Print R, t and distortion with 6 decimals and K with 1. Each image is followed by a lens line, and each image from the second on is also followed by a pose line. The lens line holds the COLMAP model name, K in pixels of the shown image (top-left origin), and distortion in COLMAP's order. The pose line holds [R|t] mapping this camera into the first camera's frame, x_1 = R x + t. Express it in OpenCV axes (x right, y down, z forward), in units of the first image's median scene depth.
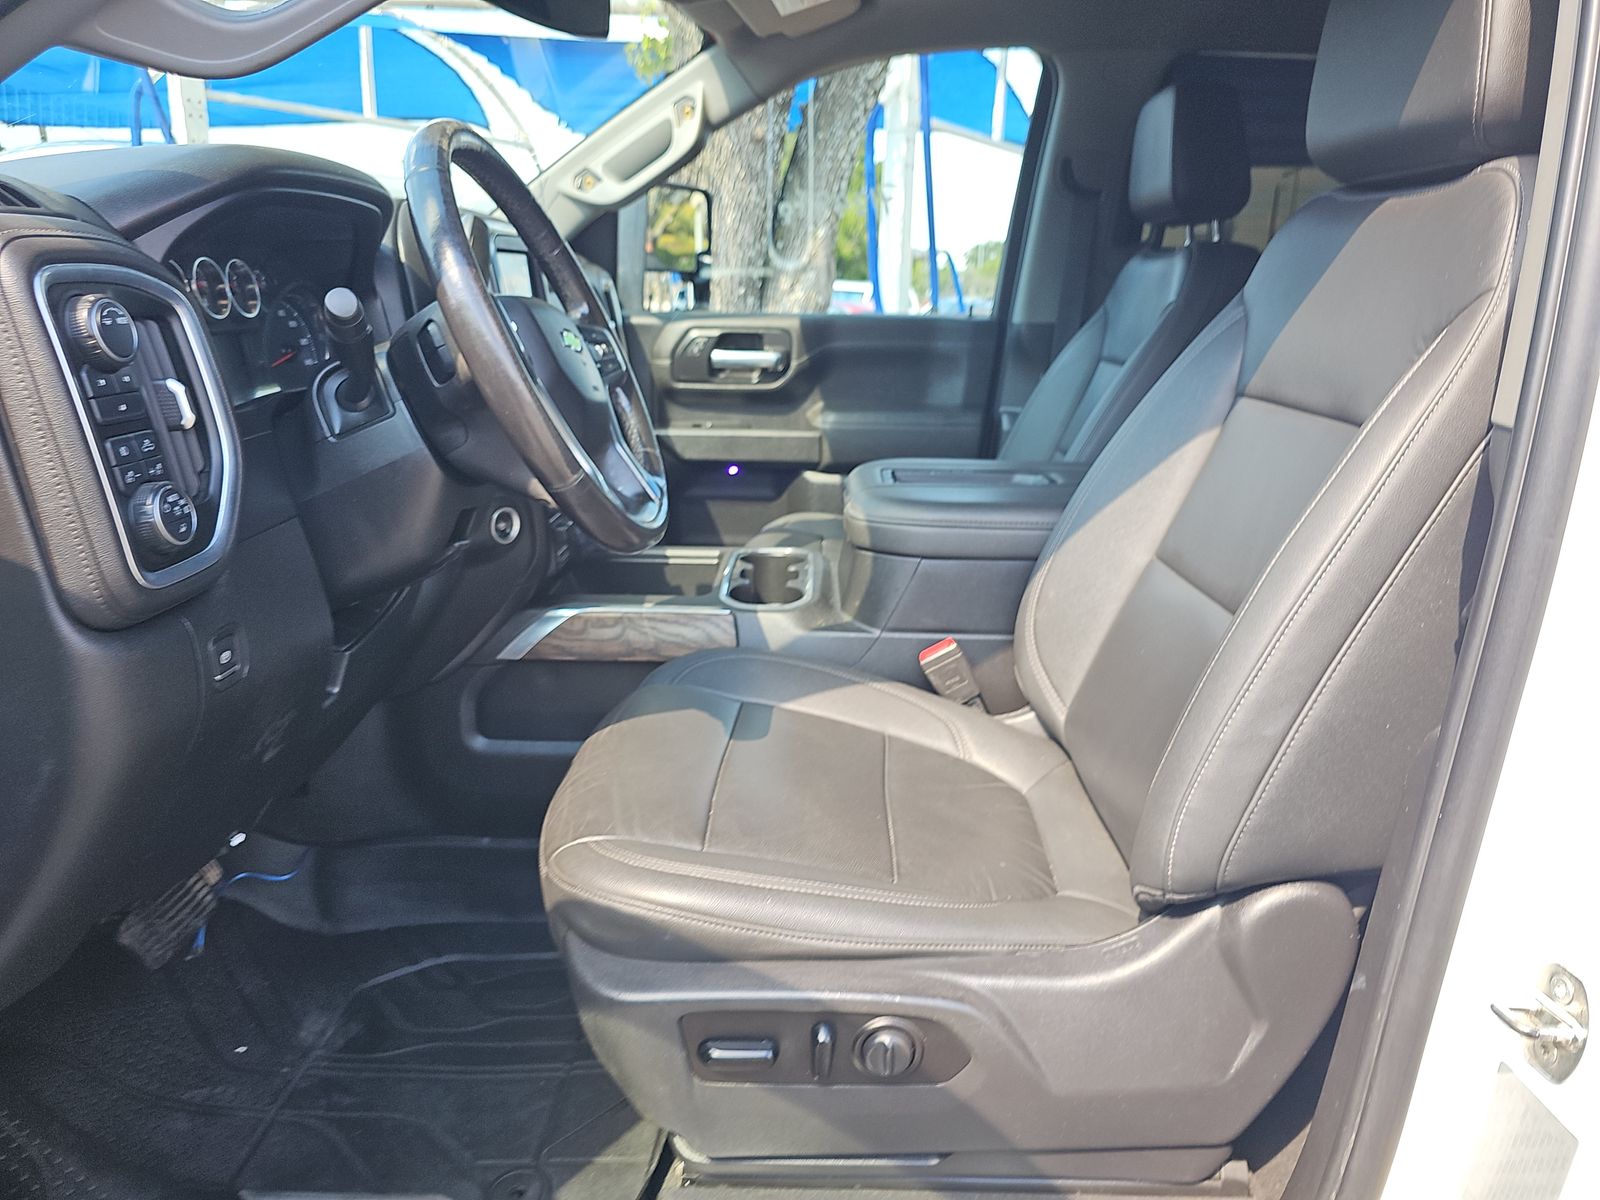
lens RADIAL K [[1077.8, 0, 801.4], [0, 1077.8, 620.1], [0, 0, 1]] dist [0.002526, 0.000151]
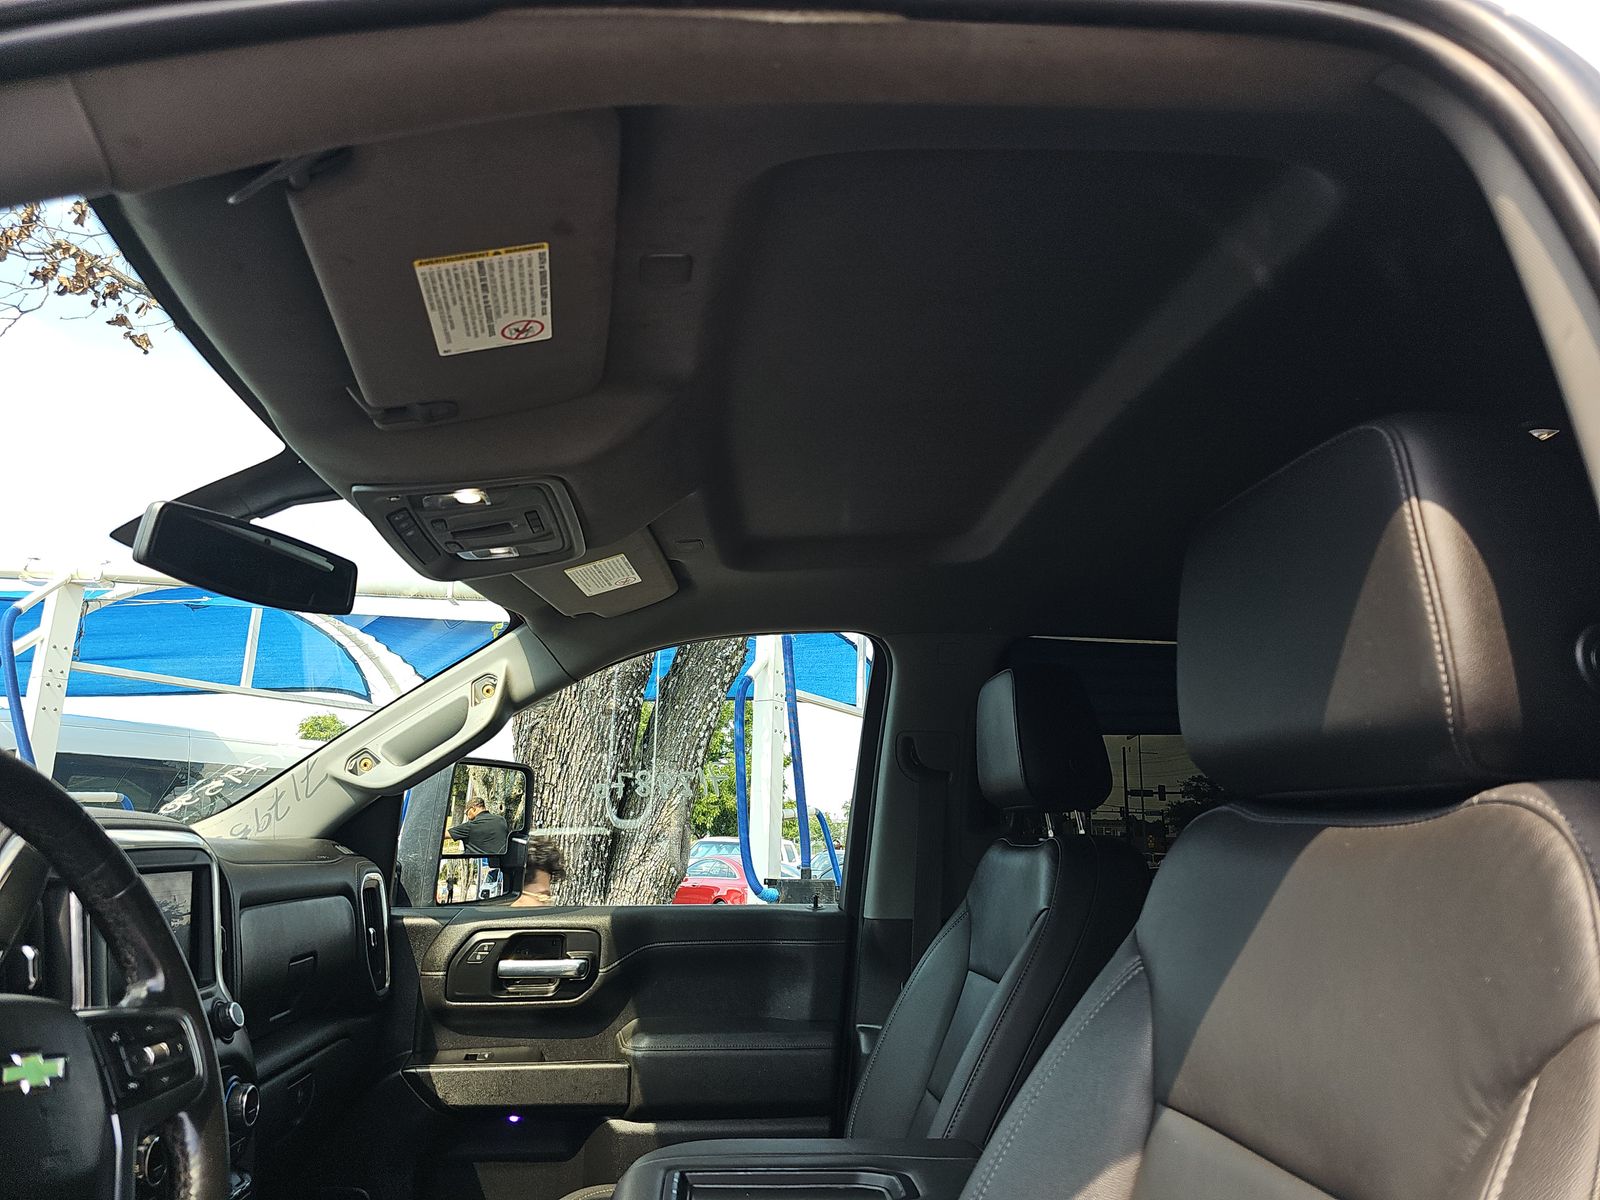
lens RADIAL K [[1077.8, 0, 801.4], [0, 1077.8, 620.1], [0, 0, 1]] dist [0.002526, 0.000151]
pose [[0.995011, 0.007931, 0.099448, 0.060199], [0.040461, 0.879086, -0.474943, -0.079906], [-0.091190, 0.476597, 0.874379, 0.153353]]
